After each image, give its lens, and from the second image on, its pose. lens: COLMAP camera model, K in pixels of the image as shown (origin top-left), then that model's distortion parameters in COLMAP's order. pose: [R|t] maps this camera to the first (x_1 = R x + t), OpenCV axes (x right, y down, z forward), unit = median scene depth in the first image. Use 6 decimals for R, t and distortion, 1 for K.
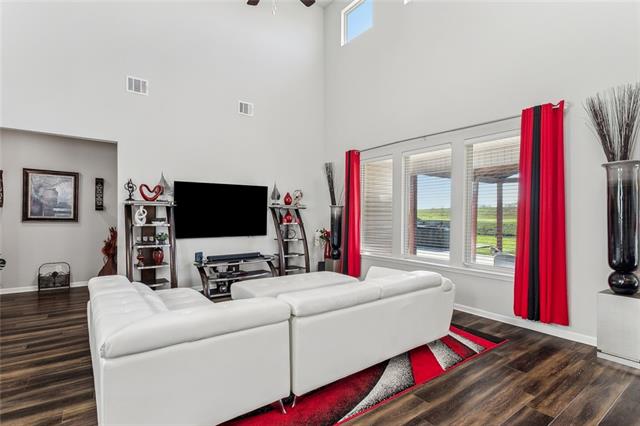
lens RADIAL K [[314.9, 0, 321.4], [0, 314.9, 214.4], [0, 0, 1]] dist [0.003306, -0.002289]
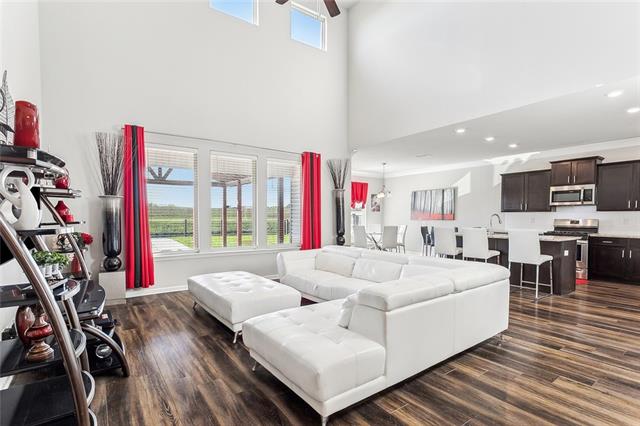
lens RADIAL K [[314.9, 0, 319.8], [0, 314.9, 217.8], [0, 0, 1]] dist [0.003306, -0.002289]
pose [[0.006866, -0.009819, 0.999928, -1.159781], [-0.005172, 0.999938, 0.009855, 0.021237], [-0.999963, -0.005240, 0.006815, 0.926574]]
